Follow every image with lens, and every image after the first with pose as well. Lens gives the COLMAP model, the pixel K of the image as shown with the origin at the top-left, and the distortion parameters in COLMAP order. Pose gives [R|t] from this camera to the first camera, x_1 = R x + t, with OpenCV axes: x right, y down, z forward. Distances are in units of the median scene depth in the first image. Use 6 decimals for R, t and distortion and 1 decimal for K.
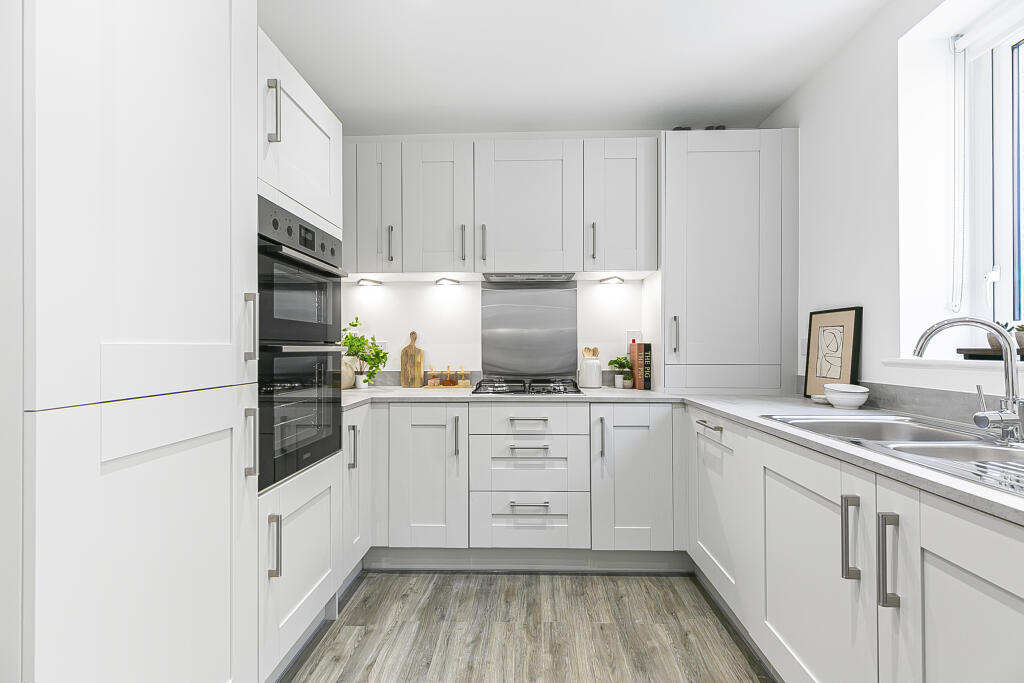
lens RADIAL K [[465.3, 0, 522.7], [0, 465.3, 342.8], [0, 0, 1]] dist [0.001704, 0.000150]
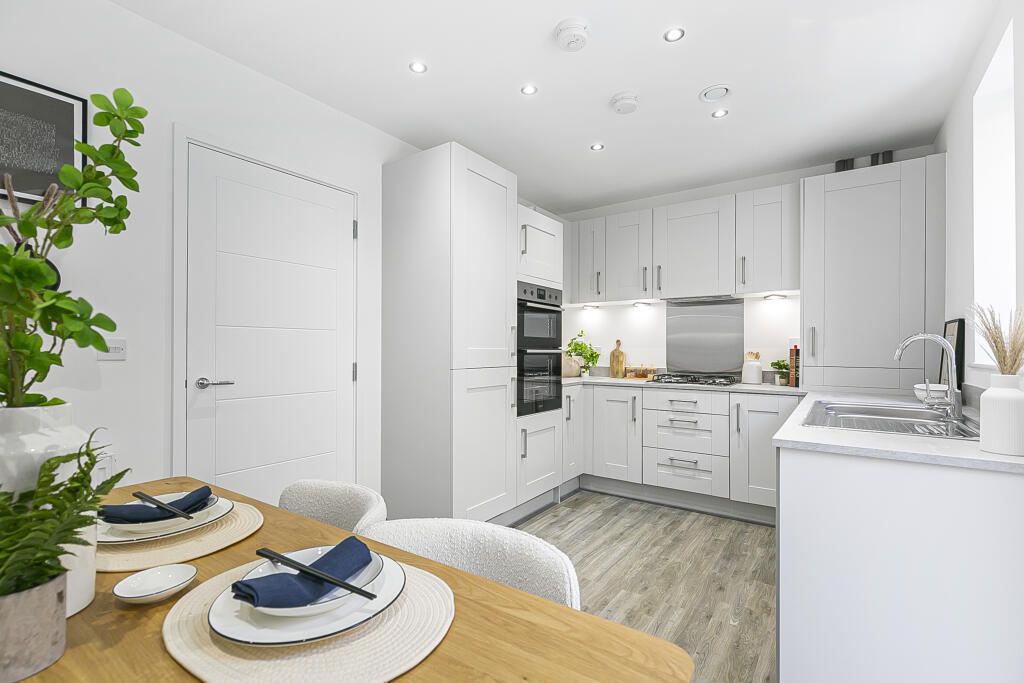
lens RADIAL K [[465.3, 0, 511.5], [0, 465.3, 345.0], [0, 0, 1]] dist [0.001704, 0.000150]
pose [[0.833281, 0.001230, -0.552848, 0.368202], [-0.001811, 0.999998, -0.000505, -0.007980], [0.552846, 0.001422, 0.833282, -0.497667]]
